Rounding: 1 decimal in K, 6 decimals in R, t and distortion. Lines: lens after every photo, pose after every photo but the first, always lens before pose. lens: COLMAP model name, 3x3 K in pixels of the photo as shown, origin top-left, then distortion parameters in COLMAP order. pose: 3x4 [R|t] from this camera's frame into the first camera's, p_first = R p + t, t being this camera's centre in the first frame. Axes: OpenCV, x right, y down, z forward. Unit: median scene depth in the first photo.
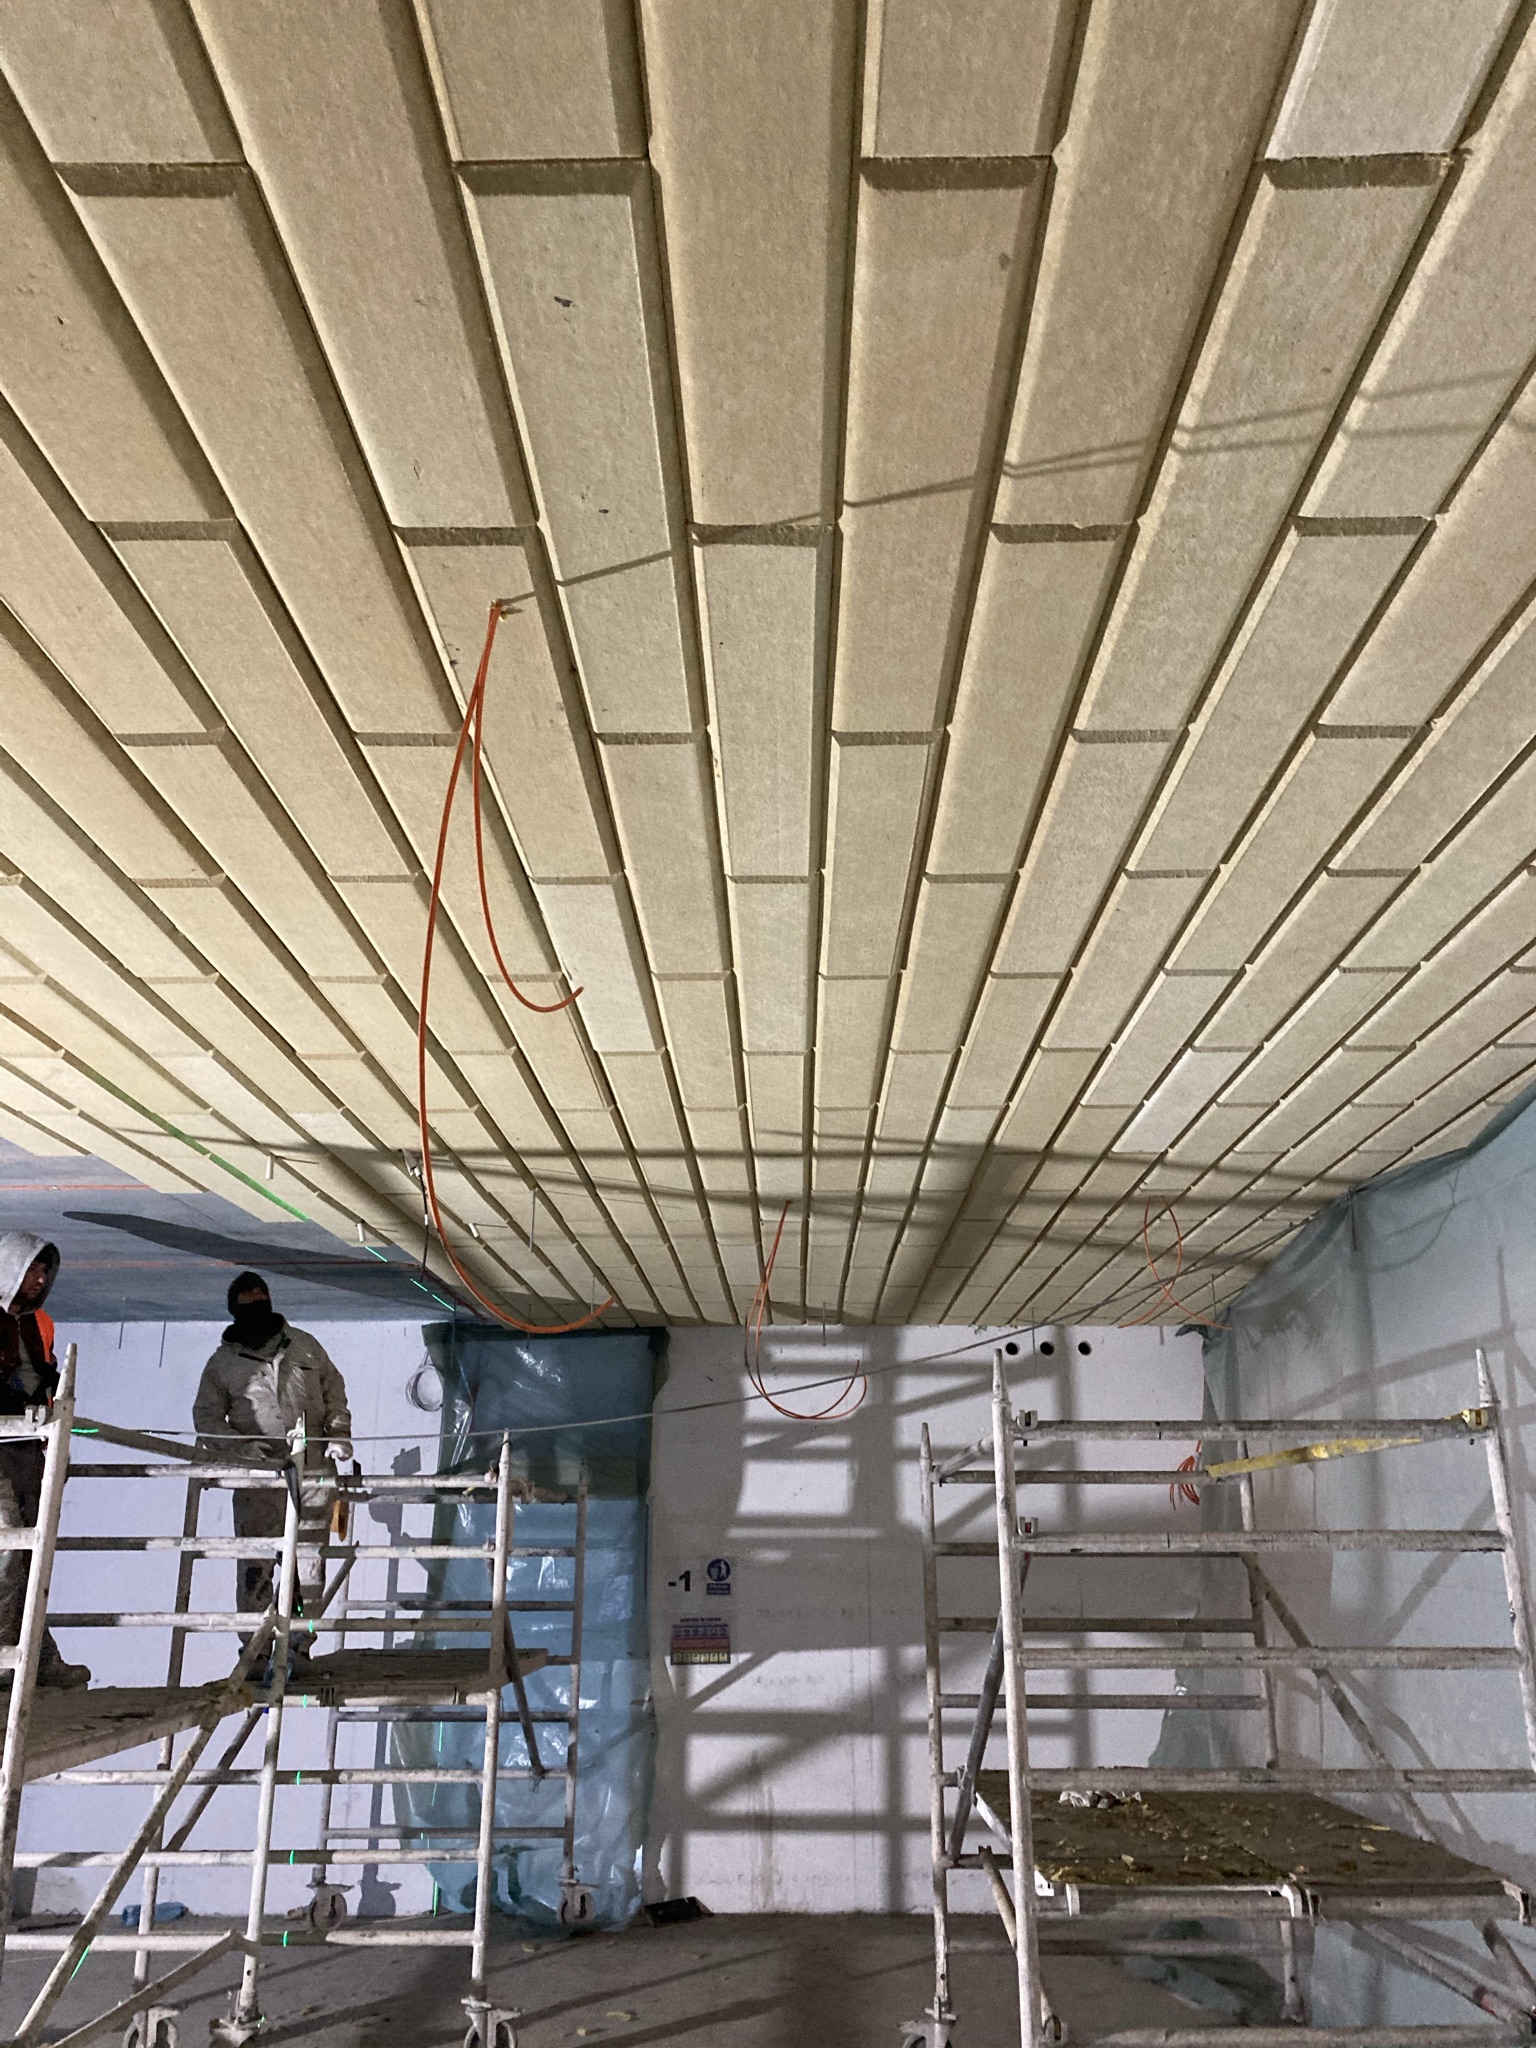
lens RADIAL K [[1699.4, 0, 768.0], [0, 1699.4, 1024.0], [0, 0, 1]] dist [0.045778, -0.016492]
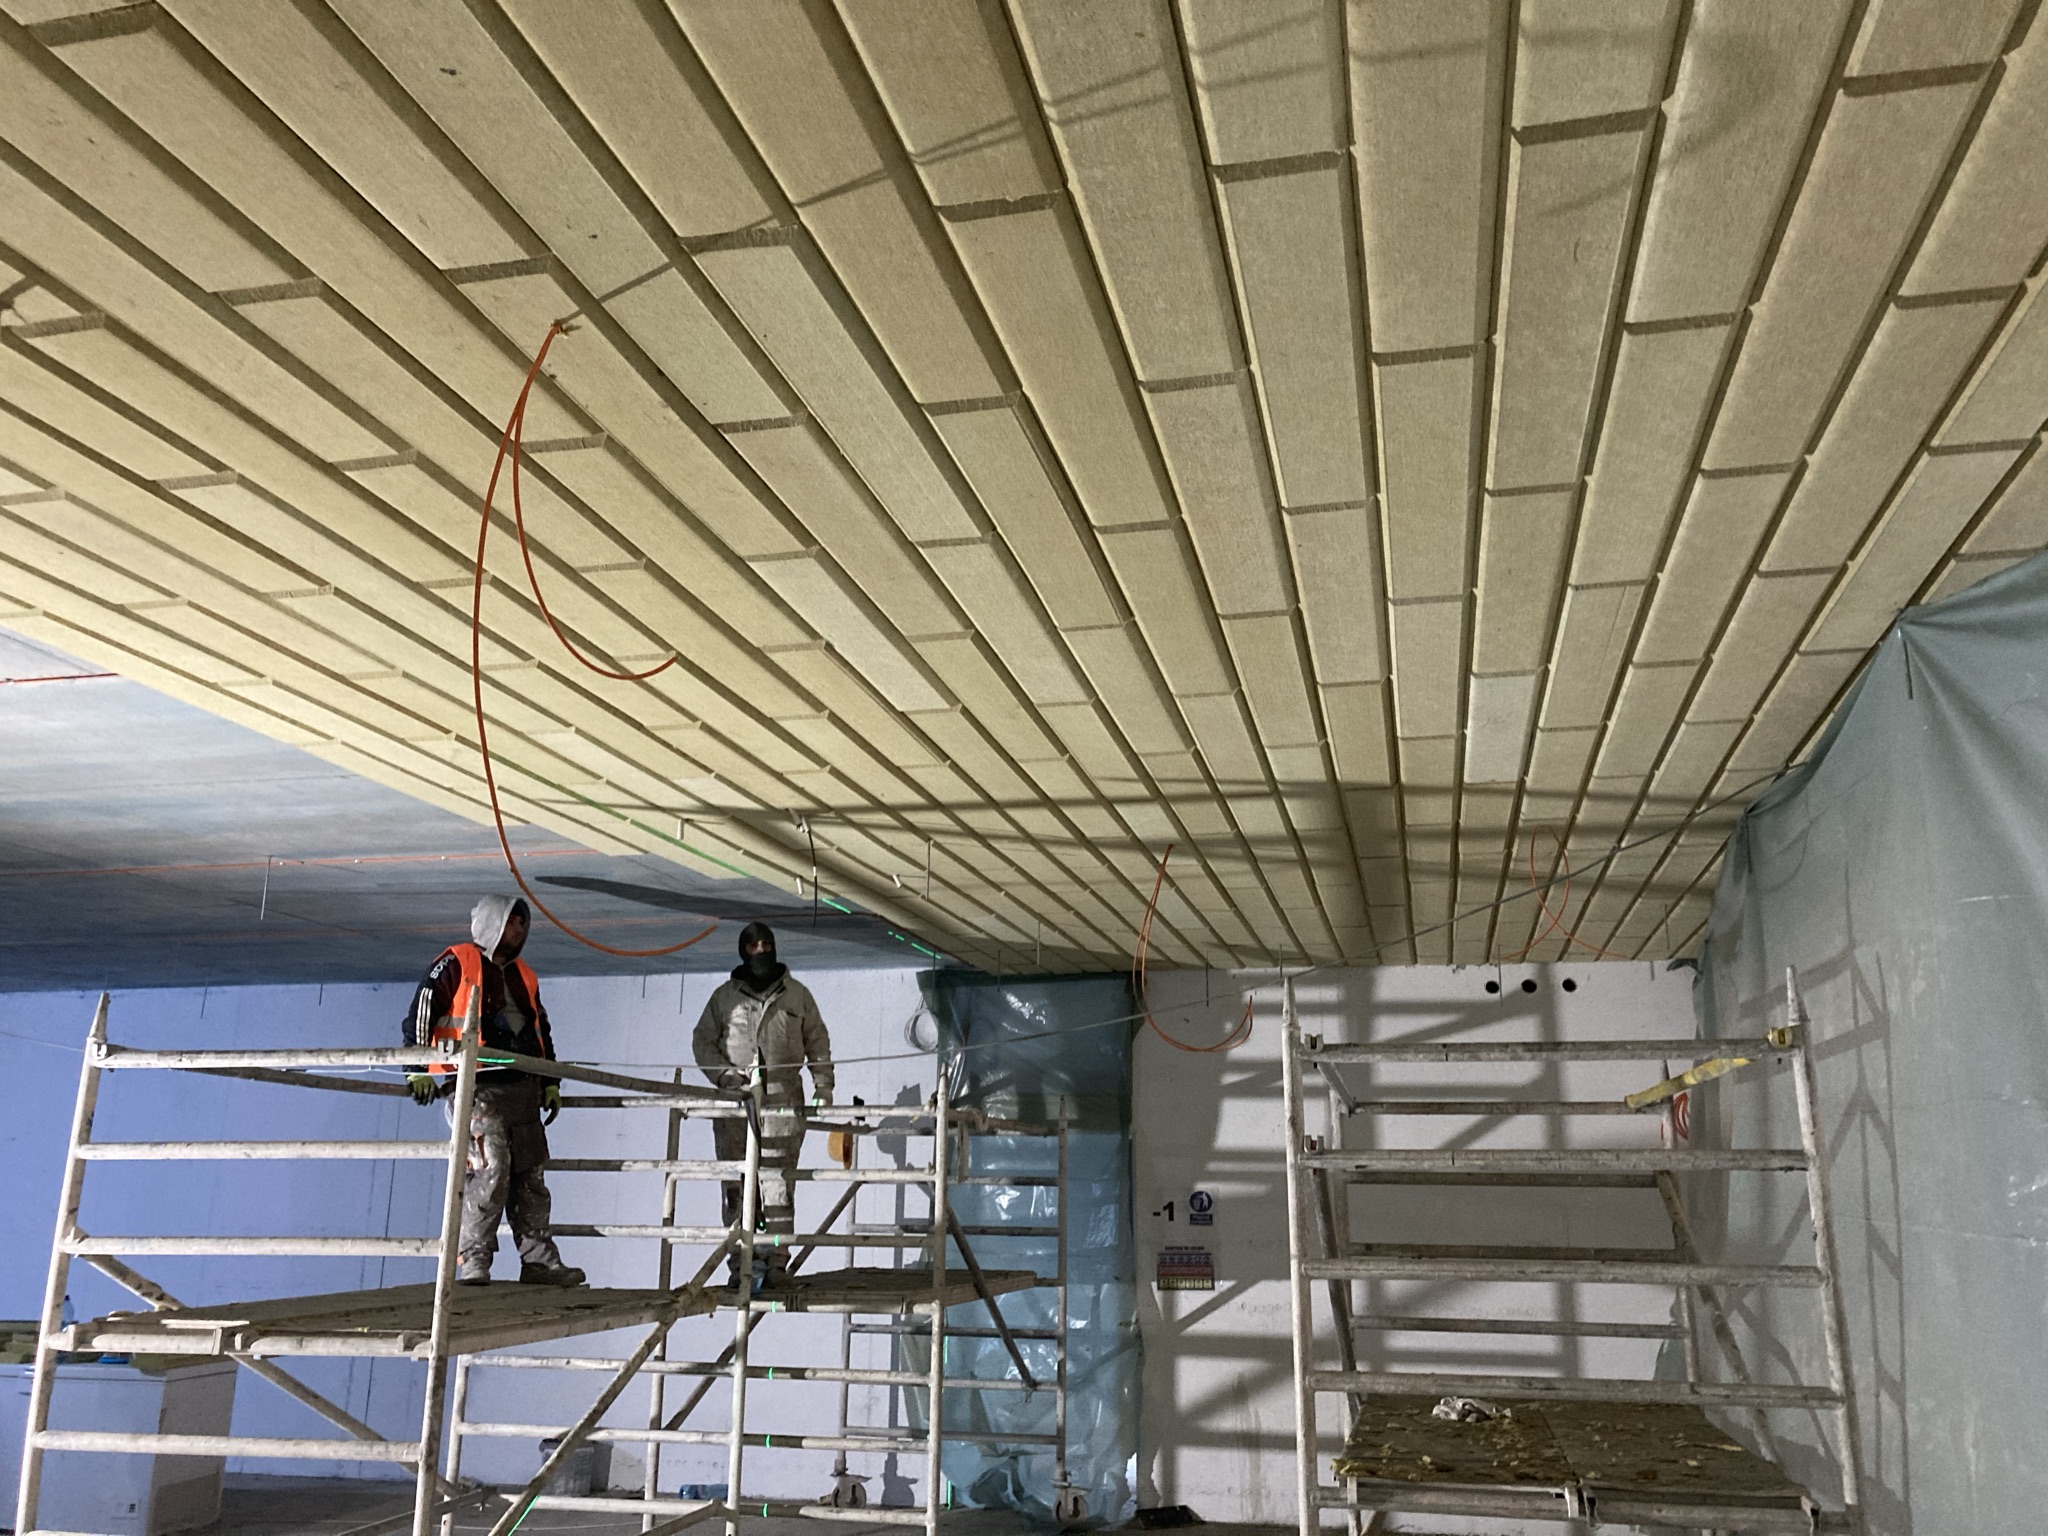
lens RADIAL K [[1699.4, 0, 1016.2], [0, 1699.4, 778.0], [0, 0, 1]] dist [0.045778, -0.016492]
pose [[0.974282, -0.044400, -0.220913, 0.143690], [0.056781, 0.997133, 0.050014, 0.006438], [0.218059, -0.061271, 0.974010, -0.024920]]
